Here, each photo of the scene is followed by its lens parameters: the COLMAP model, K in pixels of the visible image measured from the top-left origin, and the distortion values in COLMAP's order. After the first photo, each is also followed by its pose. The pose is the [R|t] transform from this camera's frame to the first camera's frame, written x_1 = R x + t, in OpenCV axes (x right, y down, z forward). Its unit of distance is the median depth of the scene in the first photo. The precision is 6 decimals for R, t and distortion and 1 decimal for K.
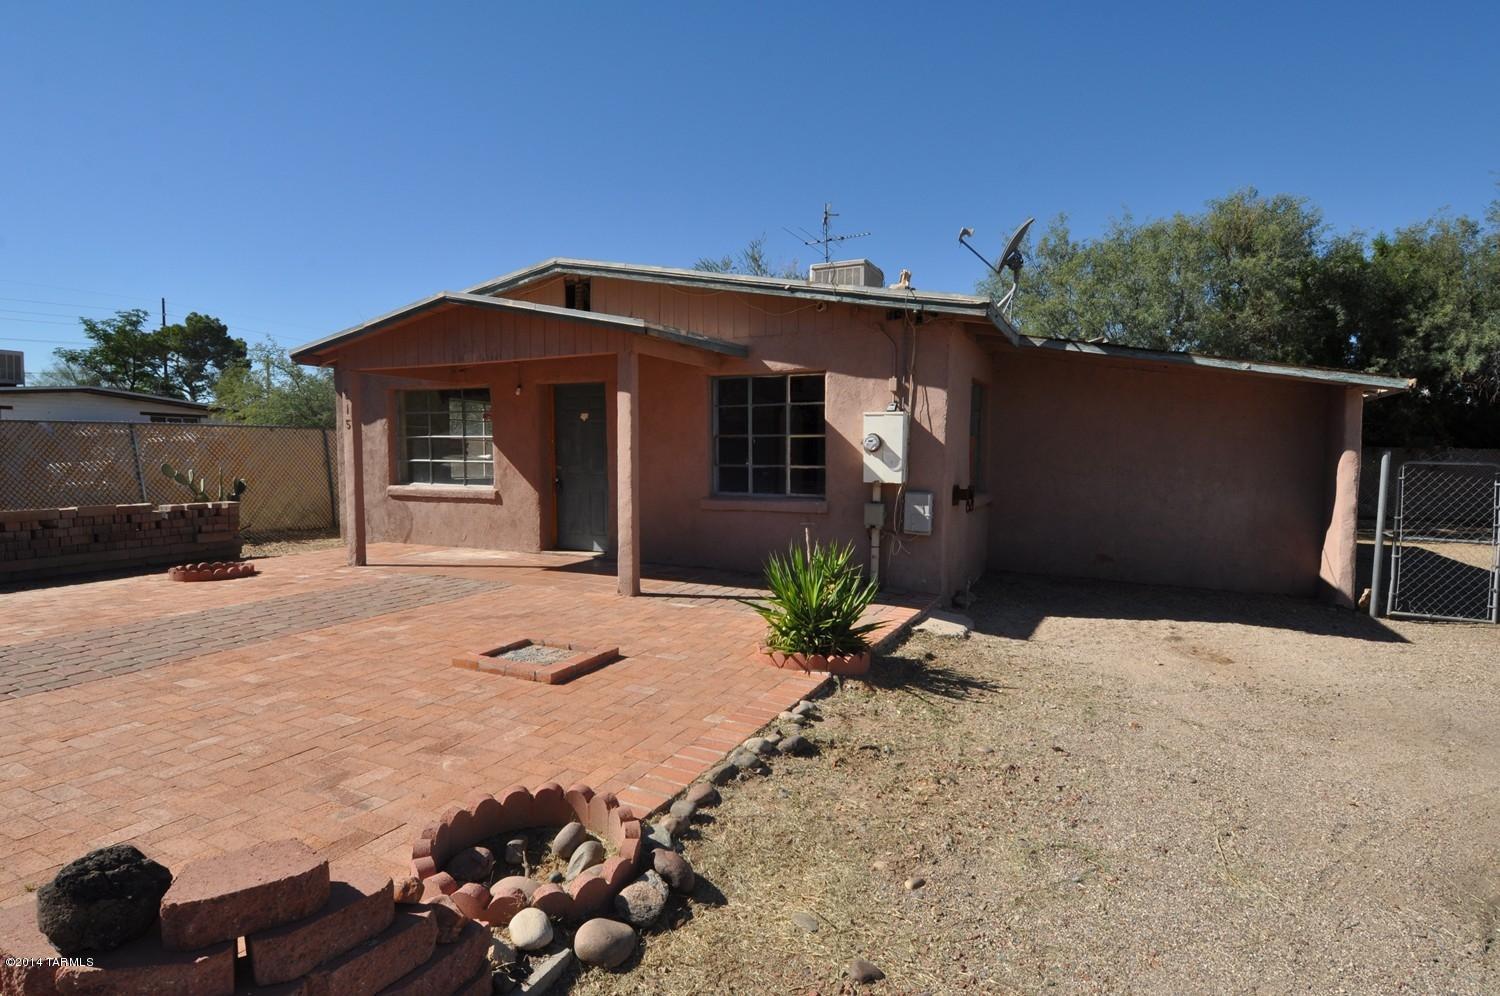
lens RADIAL K [[772.8, 0, 748.0], [0, 772.8, 499.4], [0, 0, 1]] dist [0.005497, -0.006909]
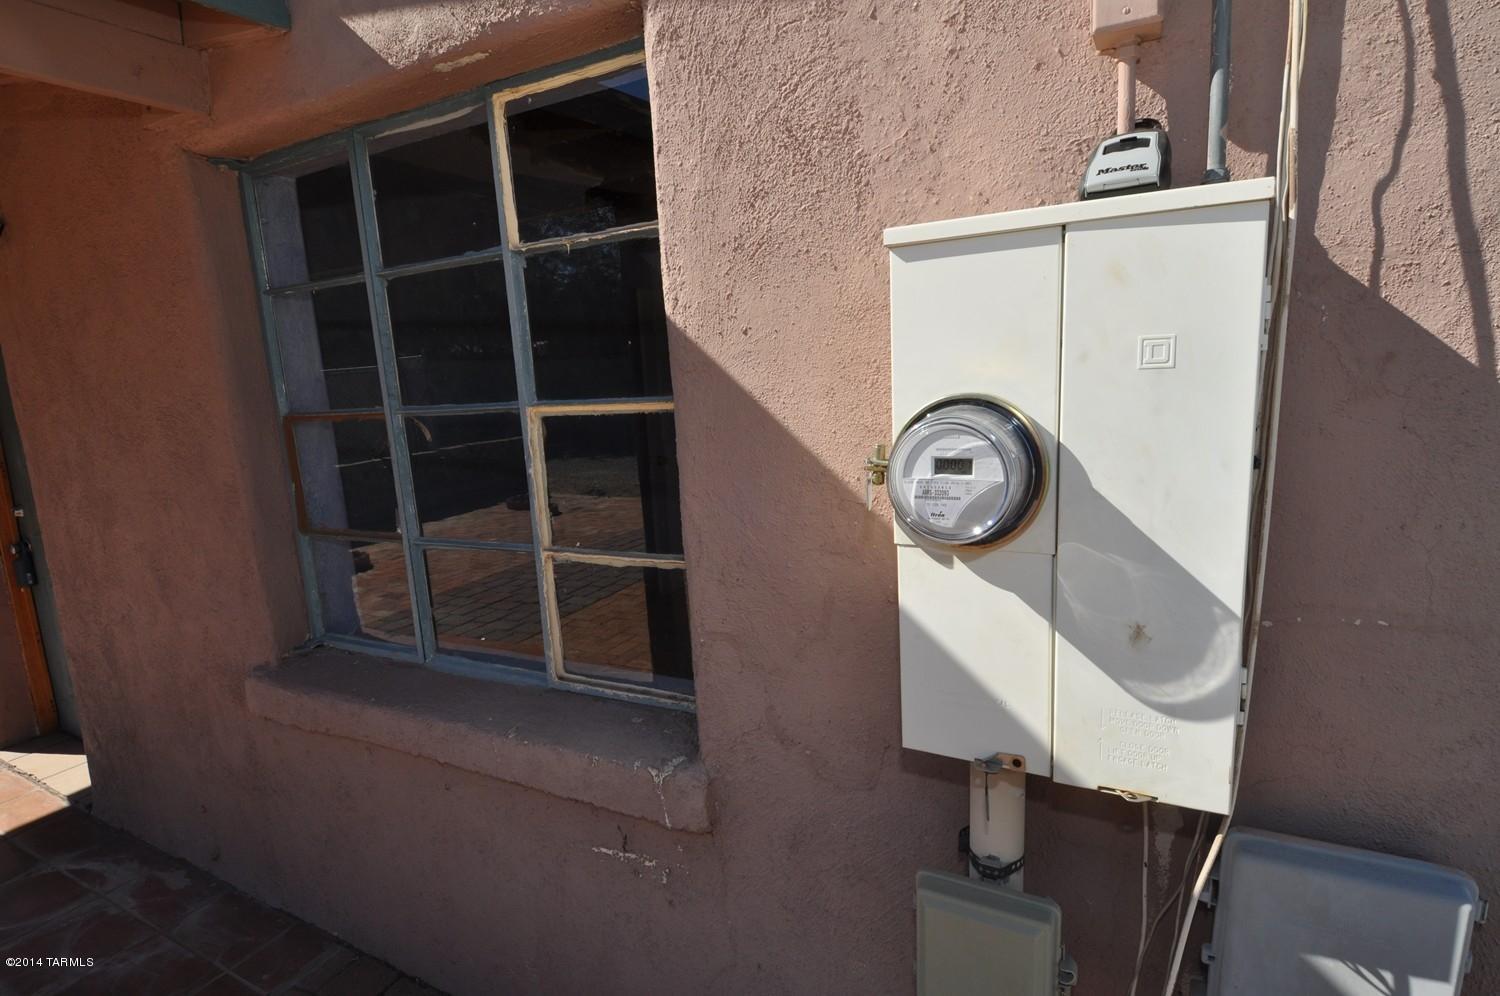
lens RADIAL K [[772.8, 0, 752.5], [0, 772.8, 501.0], [0, 0, 1]] dist [0.005497, -0.006909]
pose [[0.997799, -0.048106, -0.045638, 0.130204], [0.052273, 0.994104, 0.095001, -0.080324], [0.040798, -0.097178, 0.994430, 0.859576]]
